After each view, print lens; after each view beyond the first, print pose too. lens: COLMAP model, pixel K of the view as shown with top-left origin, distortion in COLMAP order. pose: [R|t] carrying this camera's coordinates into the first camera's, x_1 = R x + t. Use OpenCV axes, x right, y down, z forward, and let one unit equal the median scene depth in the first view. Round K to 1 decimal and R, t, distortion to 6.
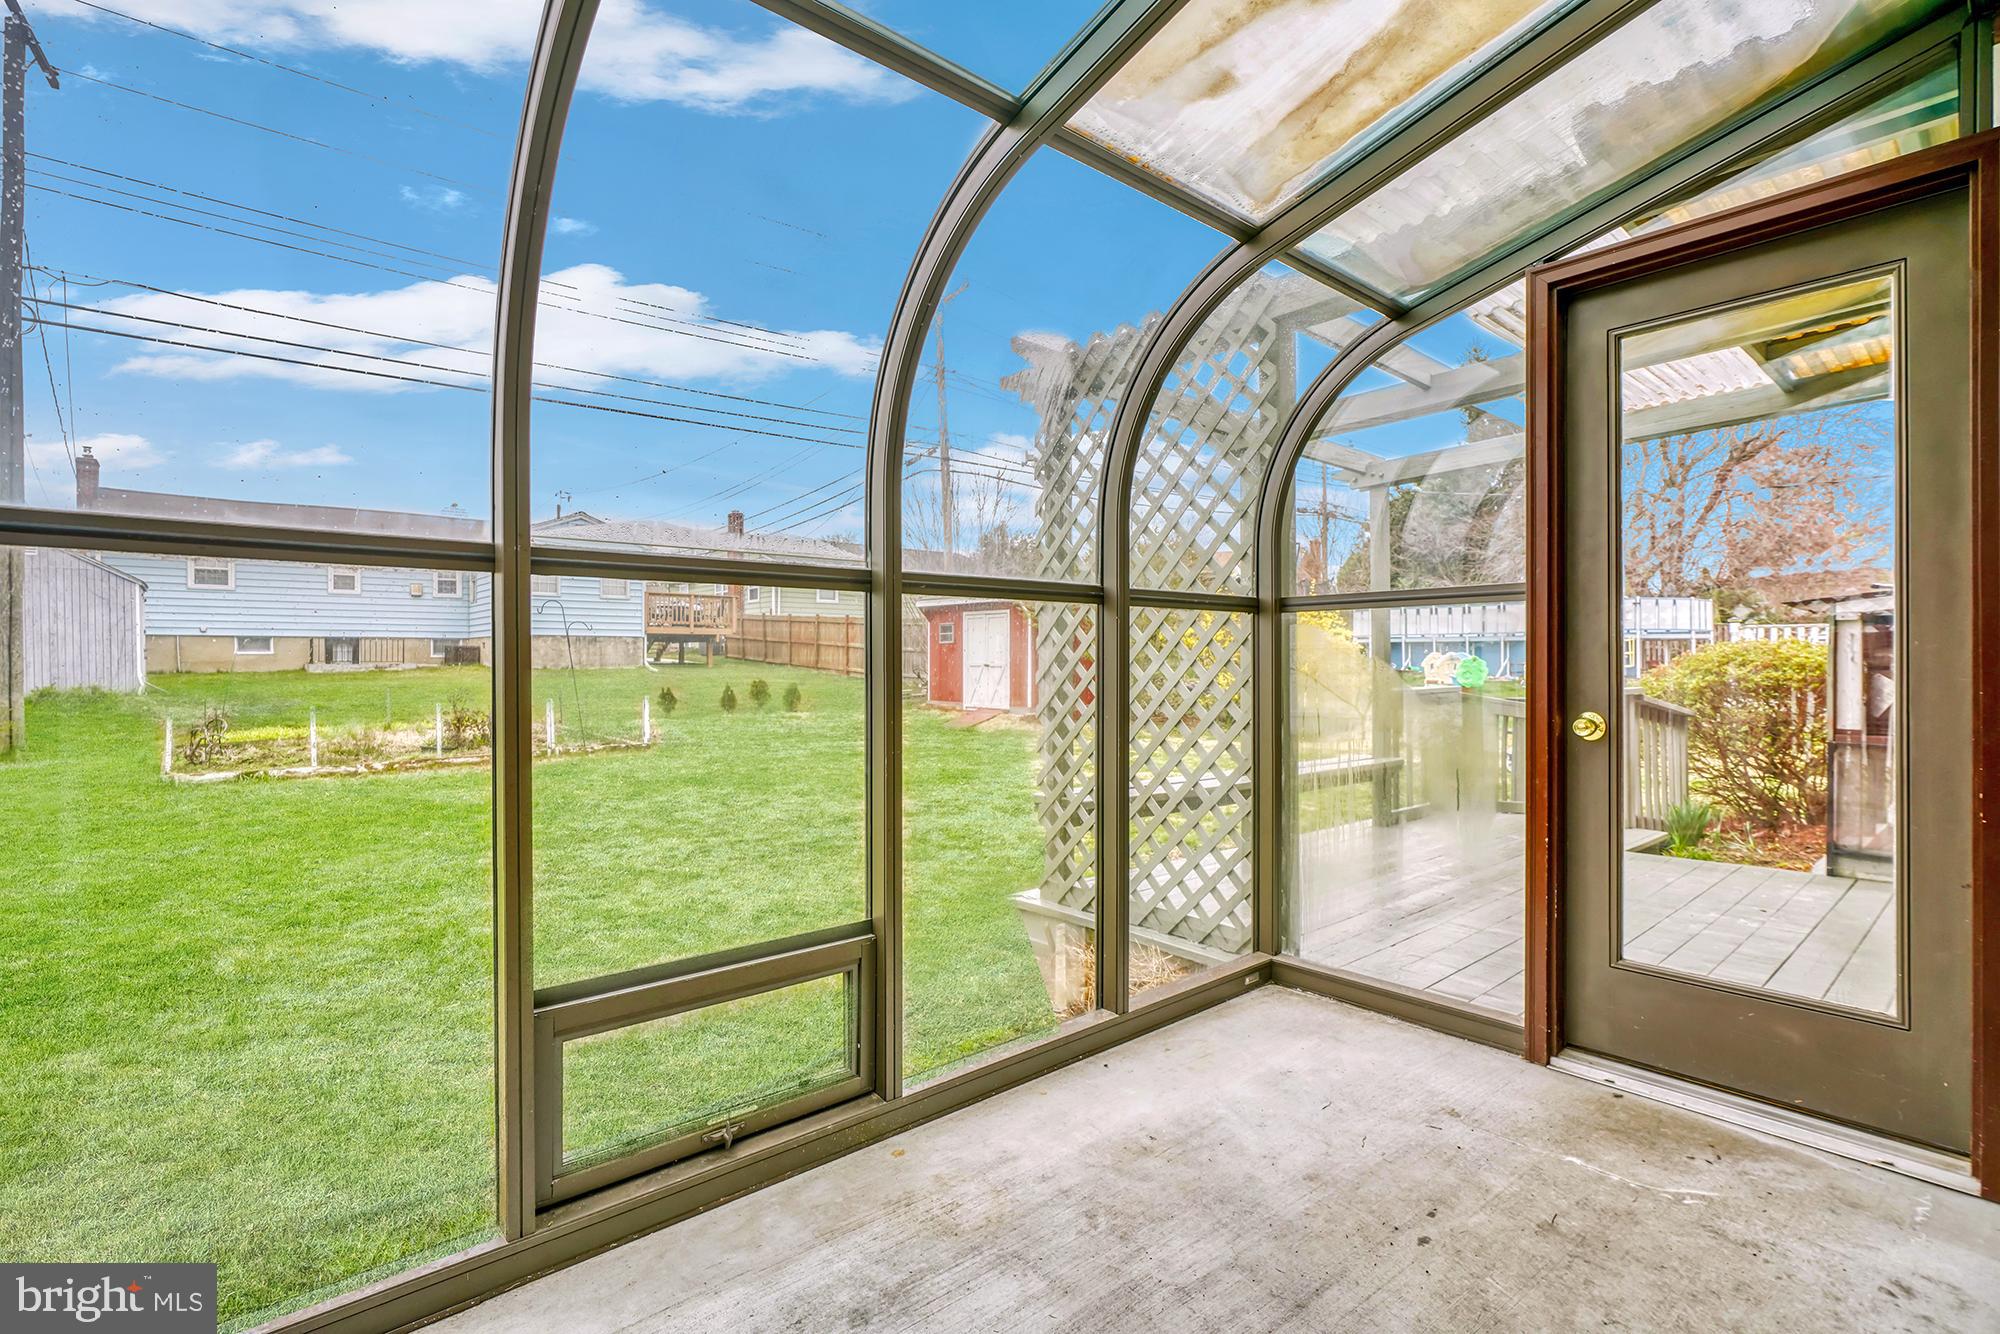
lens RADIAL K [[923.8, 0, 983.7], [0, 923.8, 659.8], [0, 0, 1]] dist [-0.015651, 0.005964]
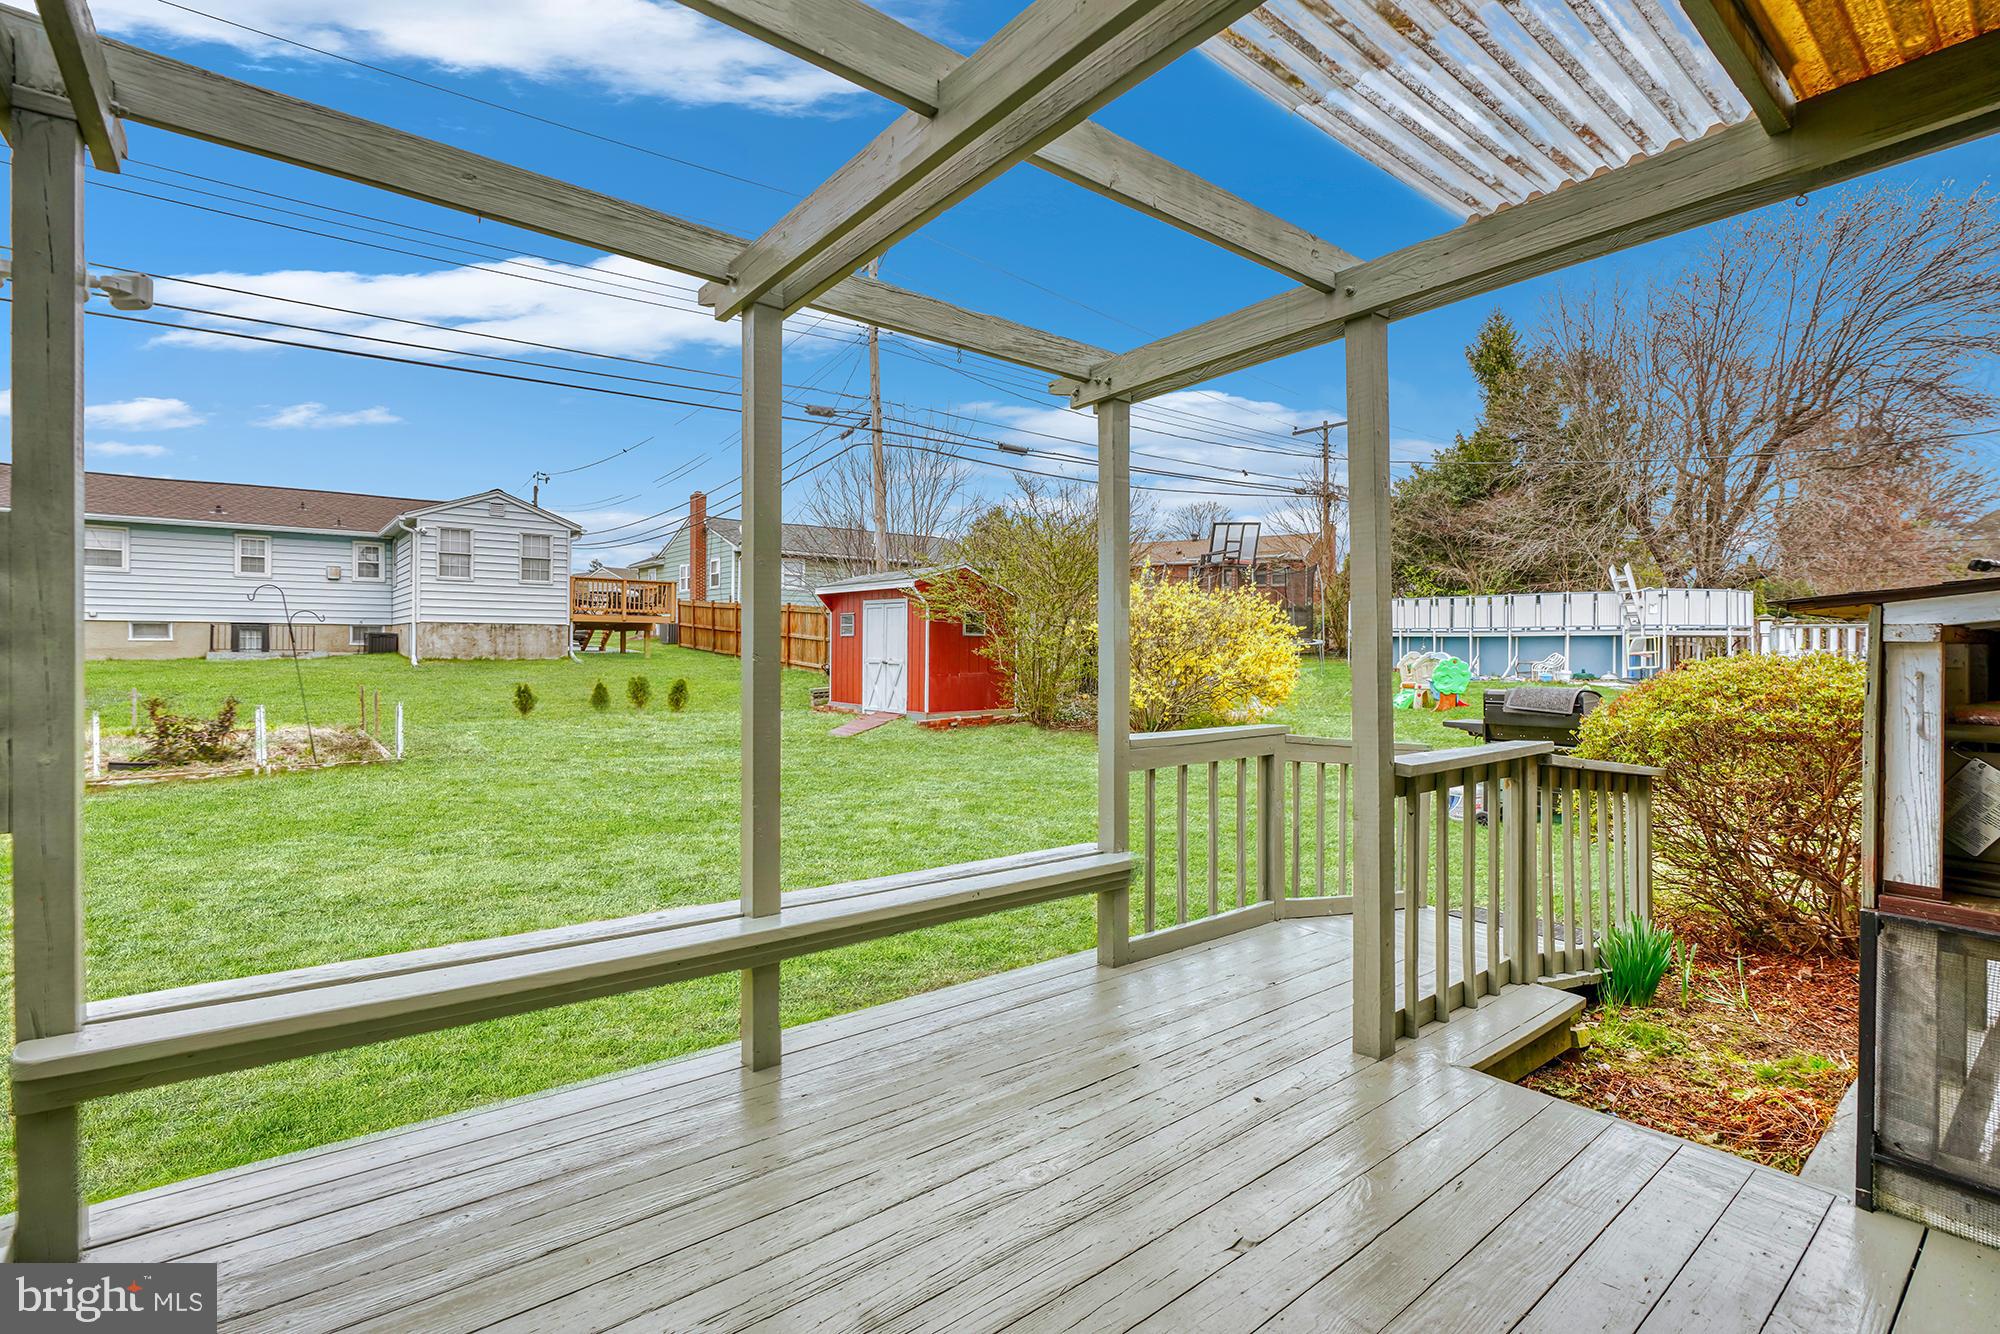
lens RADIAL K [[923.8, 0, 990.7], [0, 923.8, 649.6], [0, 0, 1]] dist [-0.015651, 0.005964]
pose [[0.999434, 0.007966, -0.032677, 0.099475], [-0.007862, 0.999964, 0.003322, -0.007561], [0.032702, -0.003063, 0.999460, 0.105173]]
